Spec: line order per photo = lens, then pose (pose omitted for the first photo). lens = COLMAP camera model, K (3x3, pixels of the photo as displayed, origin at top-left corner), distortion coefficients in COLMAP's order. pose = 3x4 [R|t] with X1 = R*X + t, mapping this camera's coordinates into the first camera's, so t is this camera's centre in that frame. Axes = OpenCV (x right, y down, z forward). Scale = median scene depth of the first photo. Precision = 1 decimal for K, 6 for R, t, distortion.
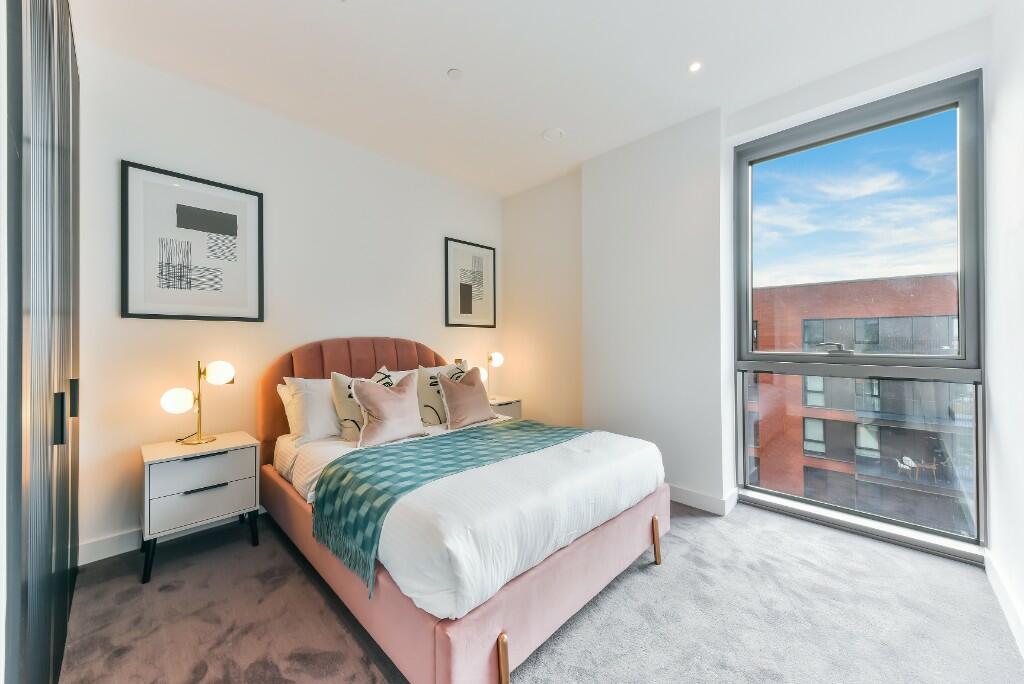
lens RADIAL K [[383.6, 0, 512.0], [0, 383.6, 342.0], [0, 0, 1]] dist [0.041311, 0.000031]
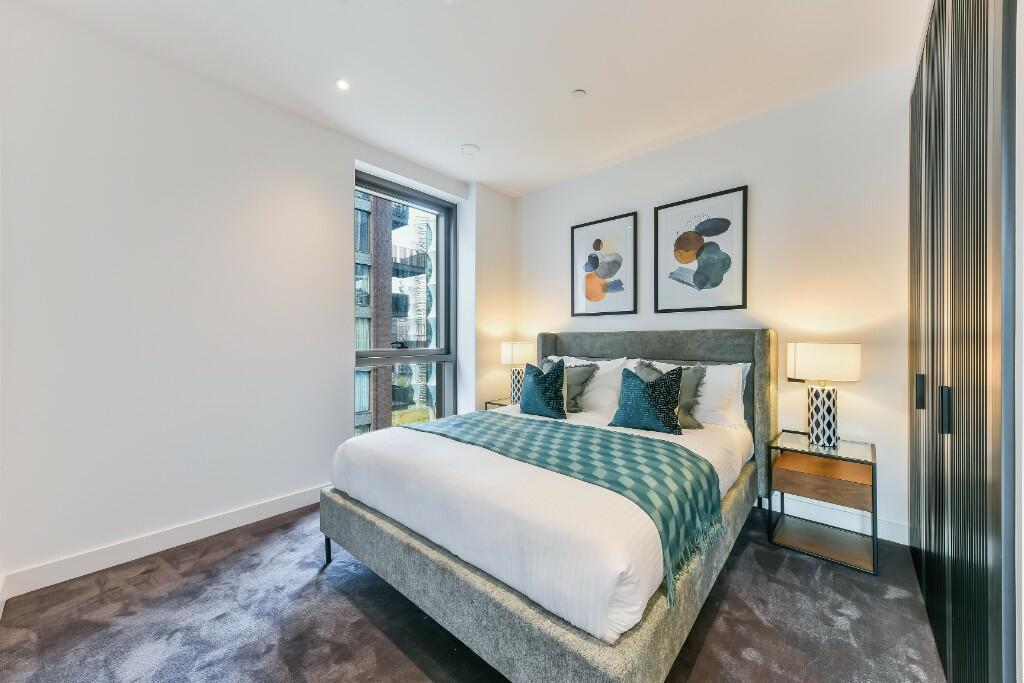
lens RADIAL K [[380.2, 0, 512.0], [0, 380.2, 341.5], [0, 0, 1]] dist [-0.000865, -0.000018]
pose [[0.049130, 0.025075, -0.998478, 0.339939], [0.010184, 0.999620, 0.025605, -0.000764], [0.998740, -0.011426, 0.048856, 0.332186]]
